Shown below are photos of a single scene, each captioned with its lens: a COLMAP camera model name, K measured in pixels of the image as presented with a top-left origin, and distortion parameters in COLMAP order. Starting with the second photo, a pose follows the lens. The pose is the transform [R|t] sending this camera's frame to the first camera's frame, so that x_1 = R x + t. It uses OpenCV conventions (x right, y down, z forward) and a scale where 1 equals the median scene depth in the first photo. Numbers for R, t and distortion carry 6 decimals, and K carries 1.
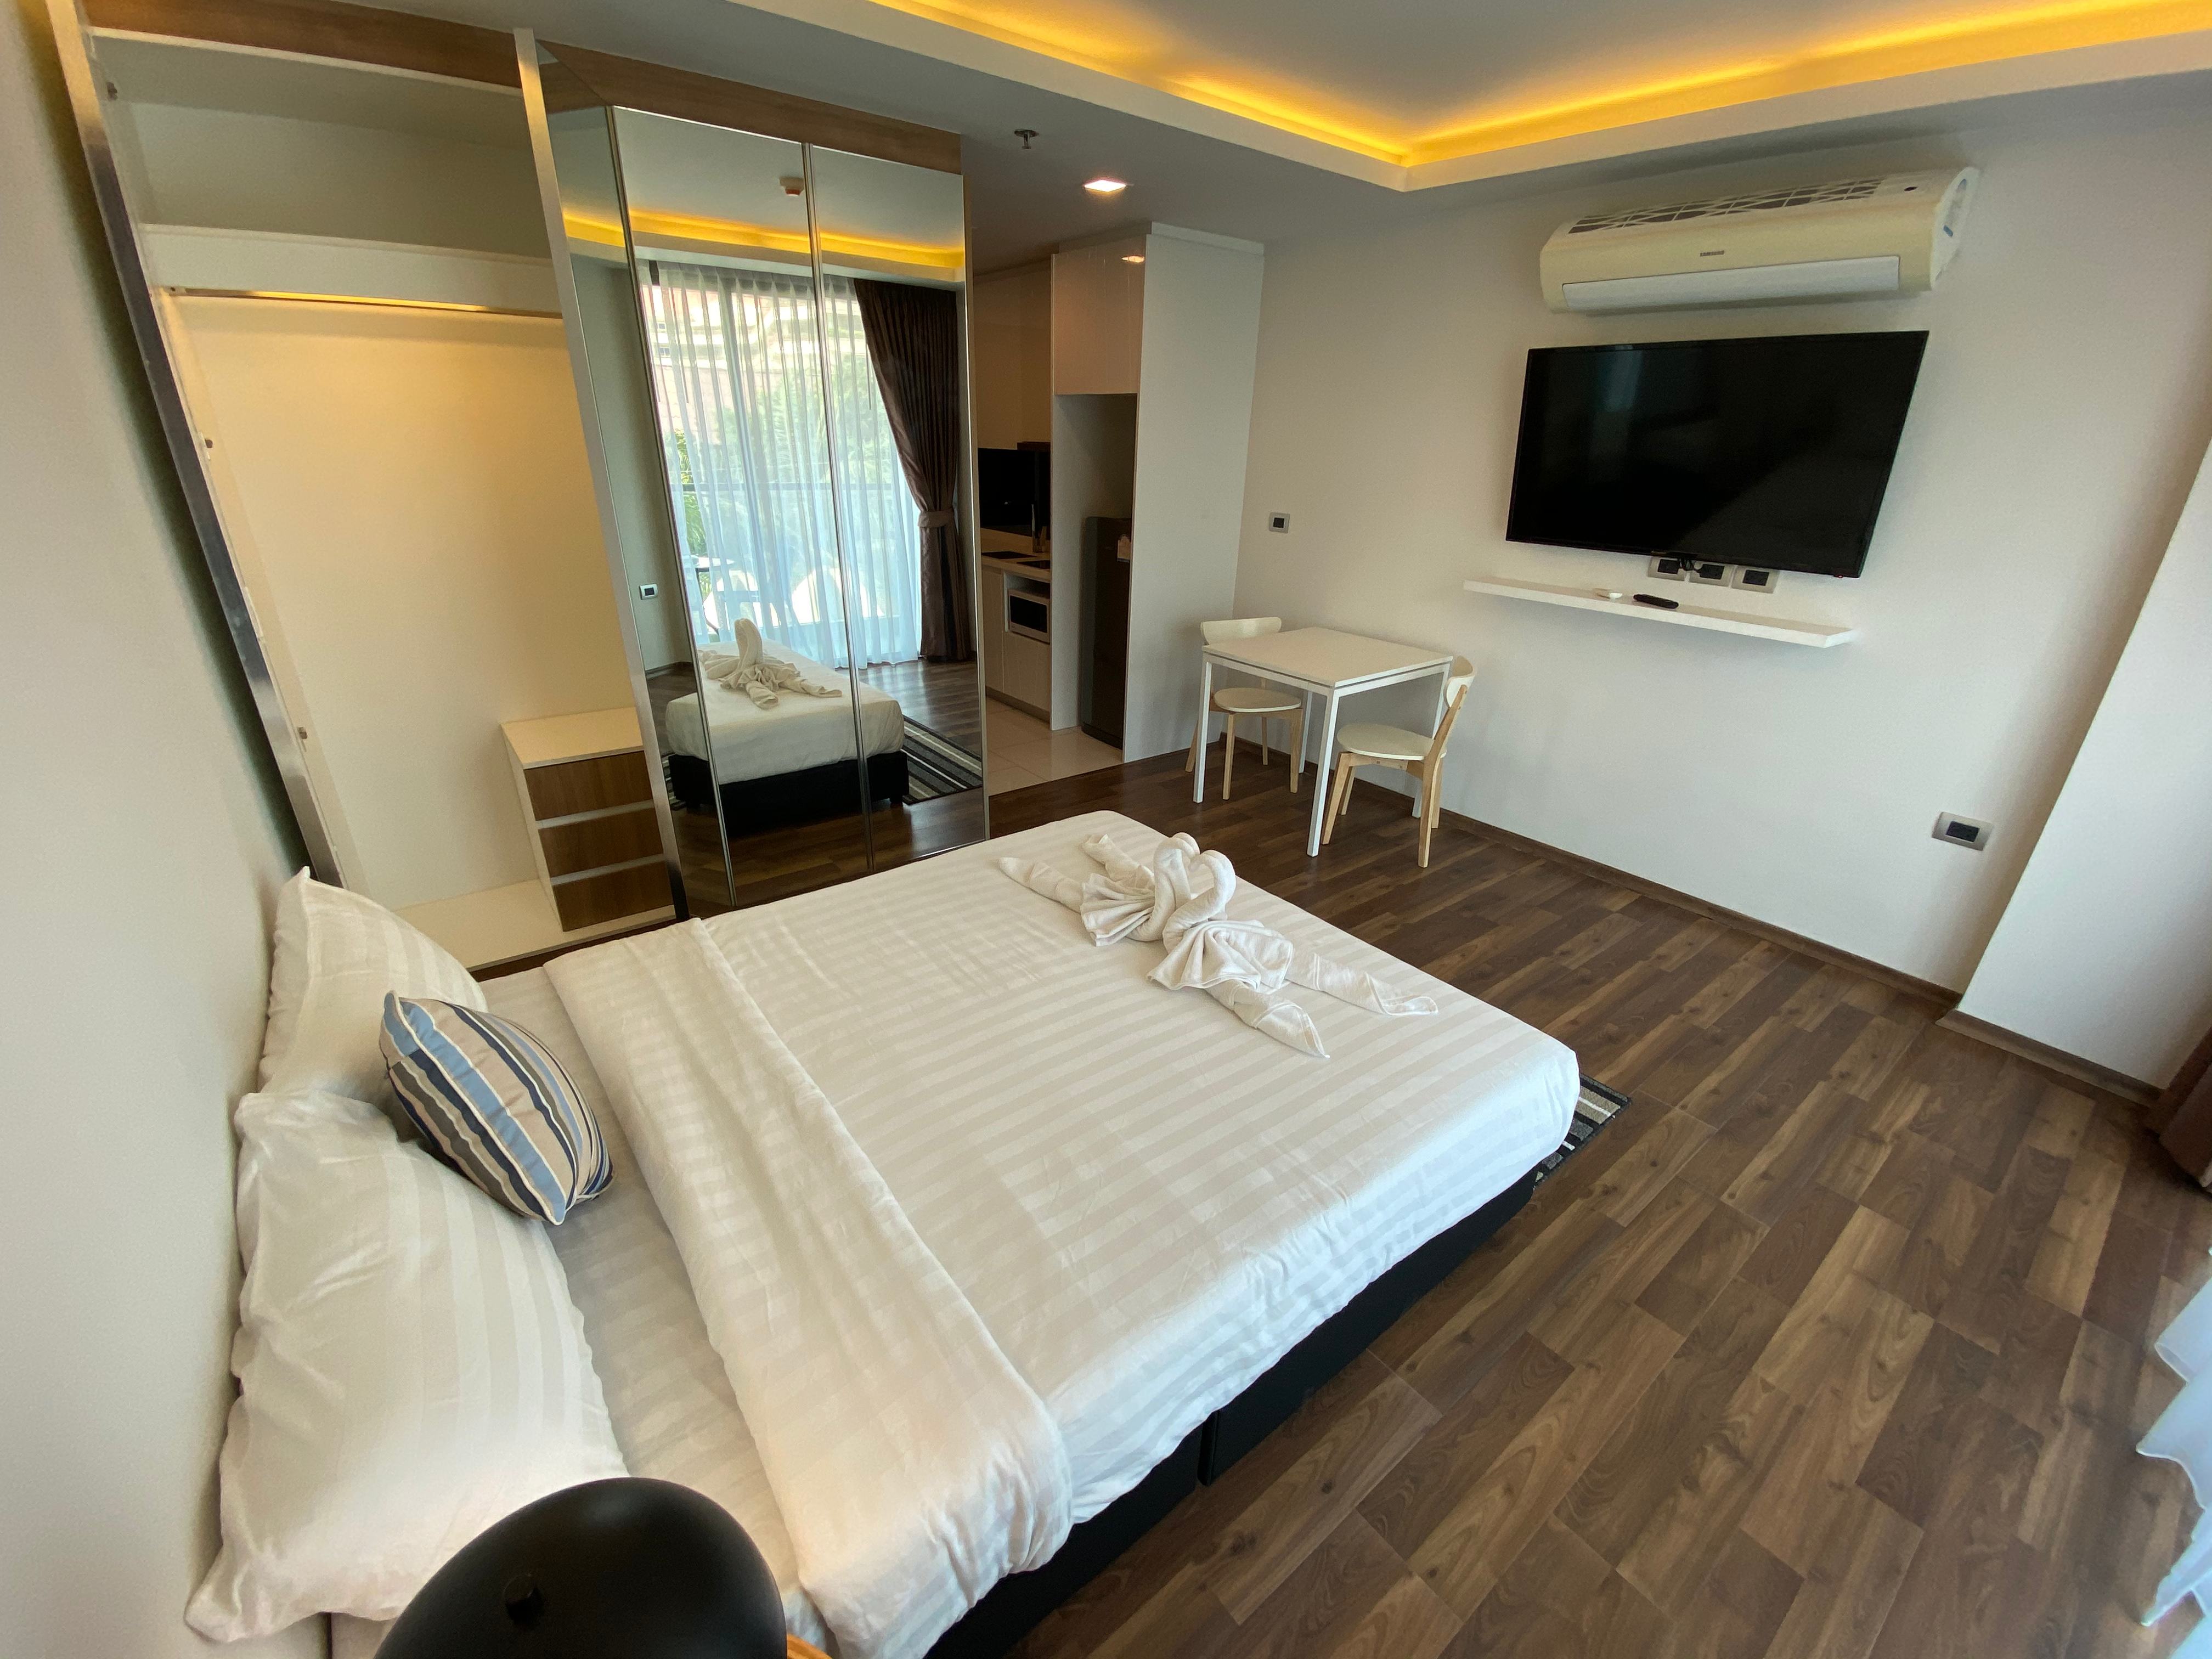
lens RADIAL K [[913.3, 0, 1093.7], [0, 913.3, 821.9], [0, 0, 1]] dist [0.000783, -0.015623]
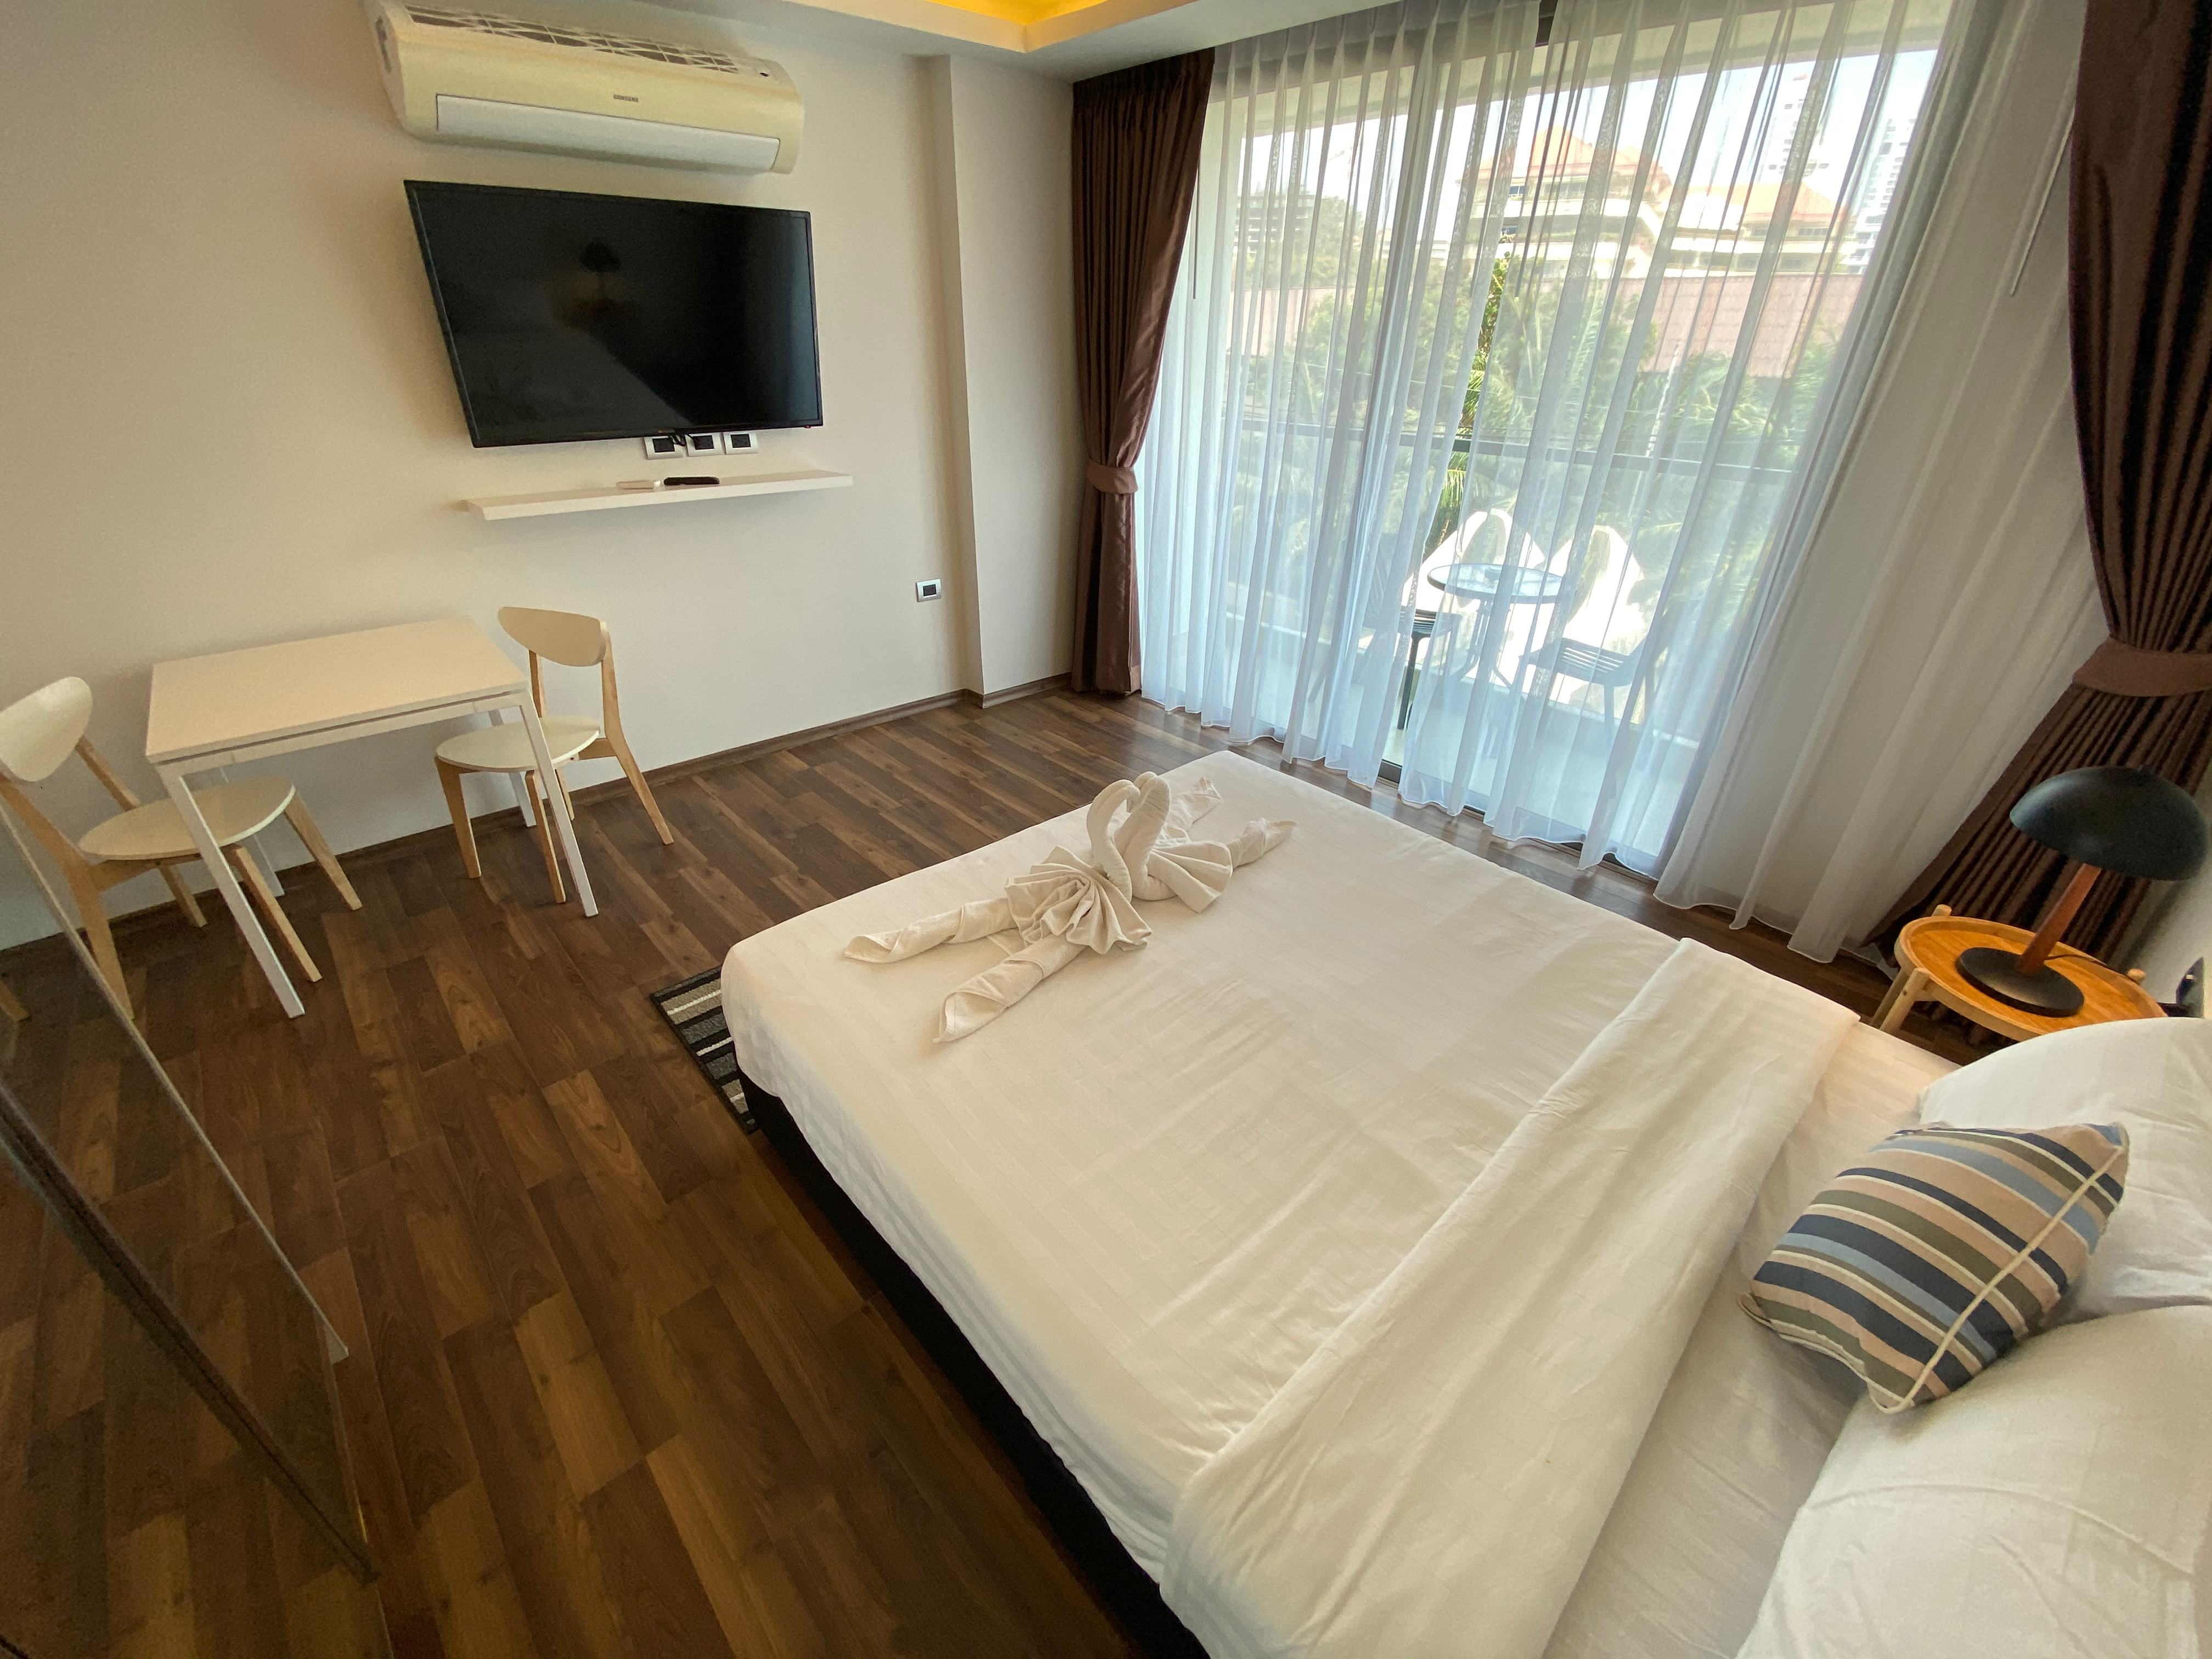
lens RADIAL K [[890.5, 0, 1108.9], [0, 890.5, 830.0], [0, 0, 1]] dist [0.012830, -0.016166]
pose [[-0.095586, -0.505136, 0.857730, -0.719735], [0.368349, 0.782560, 0.501916, -0.423425], [-0.924761, 0.363920, 0.111264, 0.974965]]
